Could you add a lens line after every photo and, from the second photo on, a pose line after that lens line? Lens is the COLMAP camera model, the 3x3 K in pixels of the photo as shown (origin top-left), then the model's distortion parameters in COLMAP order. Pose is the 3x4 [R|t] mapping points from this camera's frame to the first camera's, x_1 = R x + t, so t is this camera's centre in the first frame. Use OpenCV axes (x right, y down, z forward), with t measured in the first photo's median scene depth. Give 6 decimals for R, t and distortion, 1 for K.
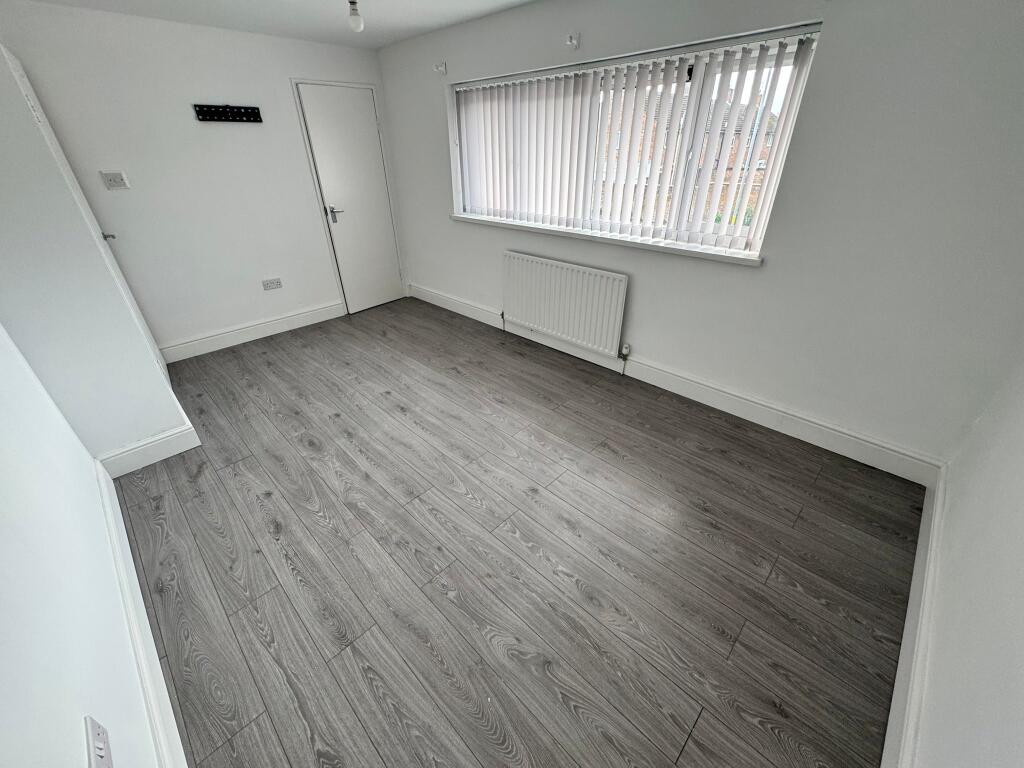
lens RADIAL K [[408.0, 0, 511.5], [0, 408.0, 384.5], [0, 0, 1]] dist [-0.001383, 0.000193]
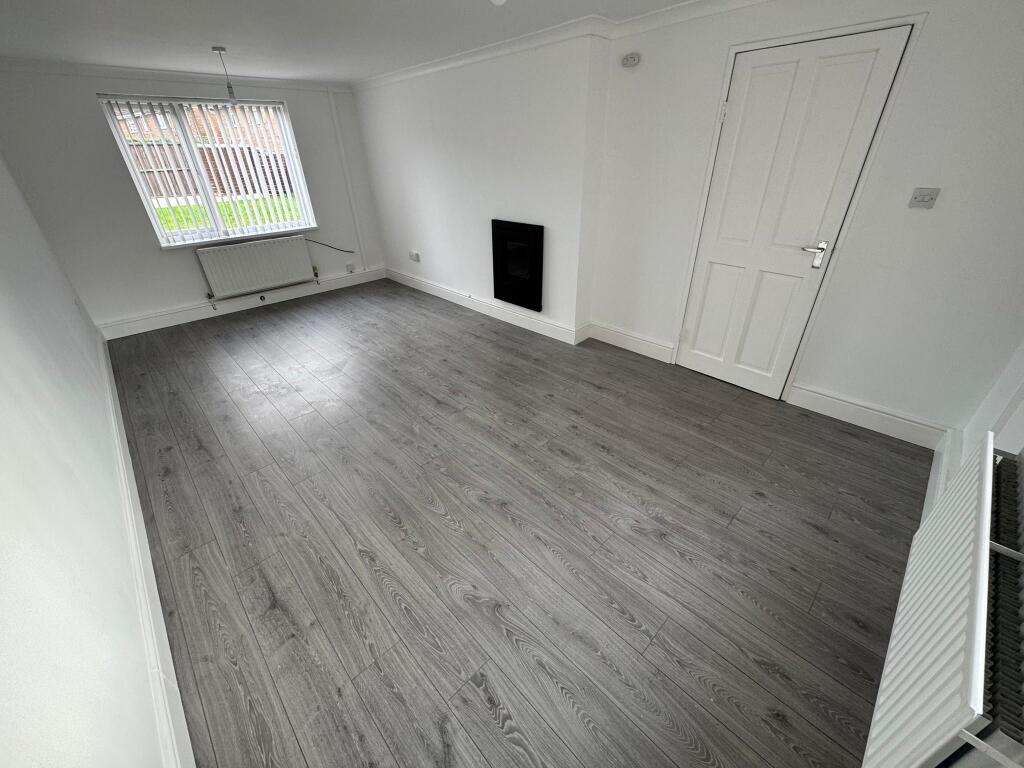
lens RADIAL K [[408.0, 0, 511.5], [0, 408.0, 384.5], [0, 0, 1]] dist [-0.001383, 0.000193]
pose [[0.999557, 0.021730, -0.020361, 0.137717], [-0.021539, 0.999722, 0.009549, 0.060438], [0.020563, -0.009106, 0.999747, -0.123673]]
